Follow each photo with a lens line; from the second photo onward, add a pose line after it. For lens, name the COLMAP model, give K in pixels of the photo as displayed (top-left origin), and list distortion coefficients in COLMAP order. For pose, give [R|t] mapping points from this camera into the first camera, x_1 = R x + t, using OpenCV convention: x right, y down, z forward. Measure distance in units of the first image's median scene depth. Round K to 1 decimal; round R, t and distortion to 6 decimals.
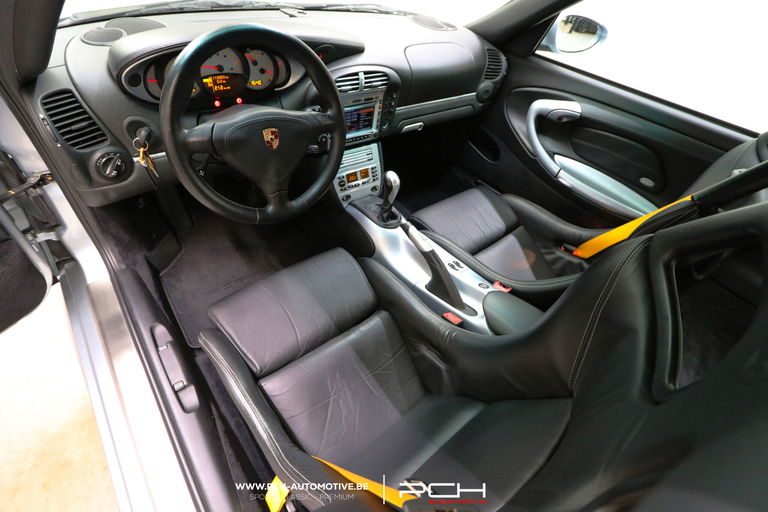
lens RADIAL K [[362.9, 0, 383.1], [0, 362.9, 252.4], [0, 0, 1]] dist [-0.001327, -0.000085]
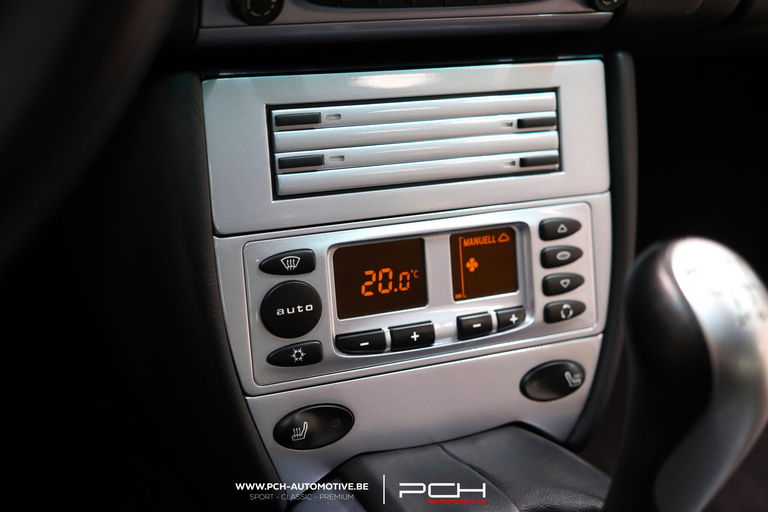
lens RADIAL K [[1260.8, 0, 385.0], [0, 1260.8, 255.5], [0, 0, 1]] dist [-0.019511, 0.000000]
pose [[0.976515, 0.099246, -0.191231, 0.001121], [-0.145544, 0.958315, -0.245866, -0.100952], [0.158858, 0.267924, 0.950253, 0.559926]]
